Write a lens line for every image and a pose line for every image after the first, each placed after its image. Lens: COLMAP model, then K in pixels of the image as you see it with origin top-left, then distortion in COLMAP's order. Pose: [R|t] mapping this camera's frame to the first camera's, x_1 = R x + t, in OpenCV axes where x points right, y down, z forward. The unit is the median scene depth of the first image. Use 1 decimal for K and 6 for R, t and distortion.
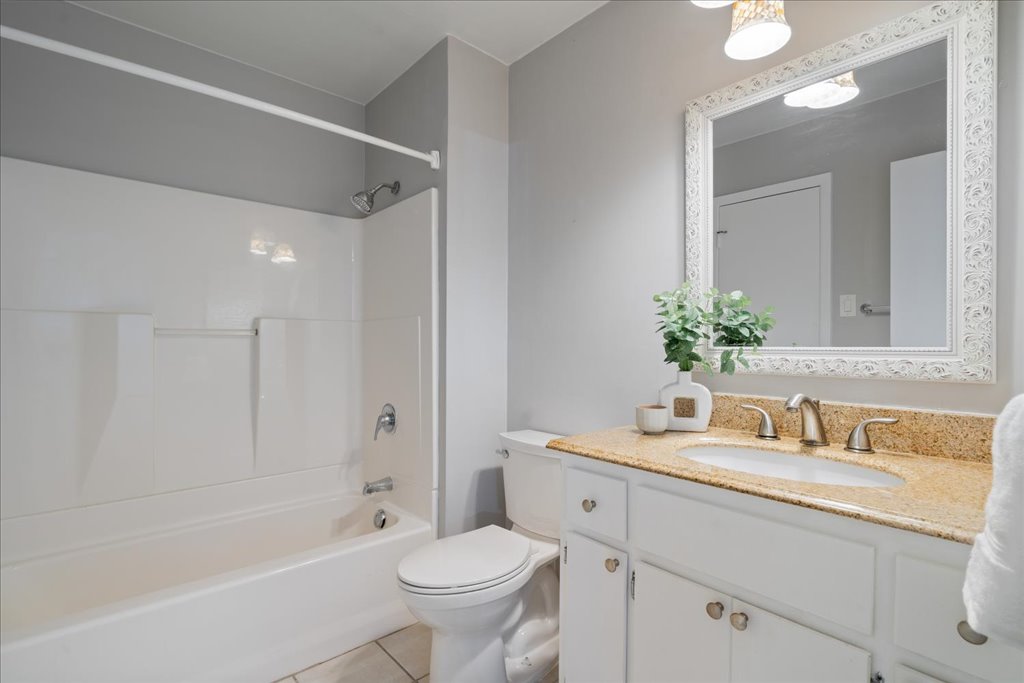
lens RADIAL K [[496.9, 0, 514.8], [0, 496.9, 342.0], [0, 0, 1]] dist [0.000161, 0.001725]
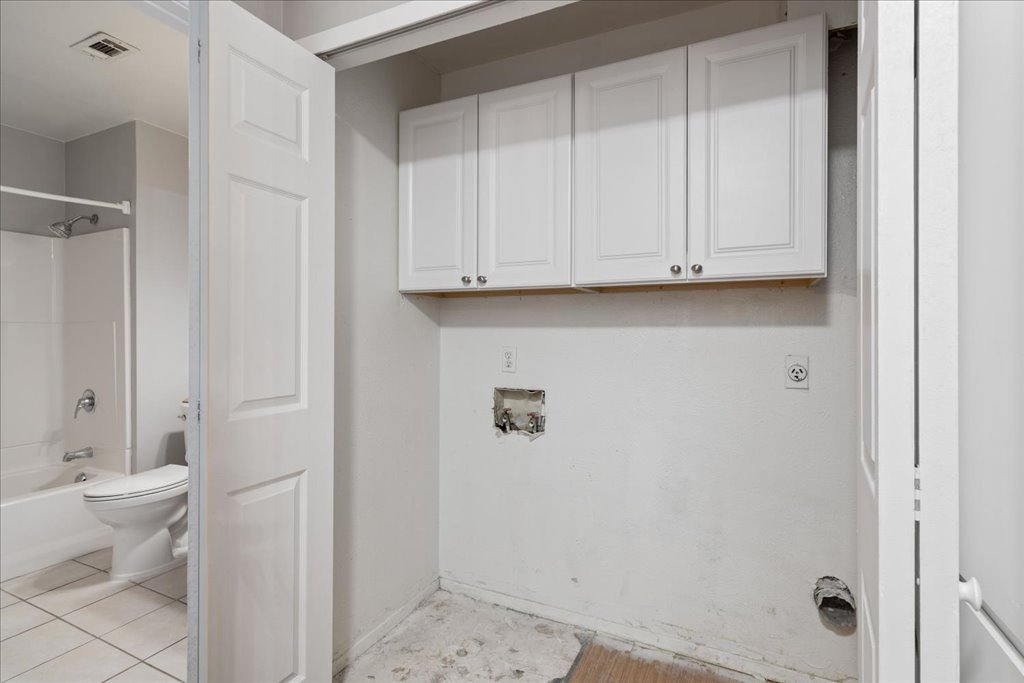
lens RADIAL K [[496.9, 0, 507.9], [0, 496.9, 342.0], [0, 0, 1]] dist [0.000161, 0.001725]
pose [[0.921332, -0.002348, 0.388768, 0.264653], [-0.001270, 0.999958, 0.009051, -0.010094], [-0.388774, -0.008833, 0.921291, -0.647861]]
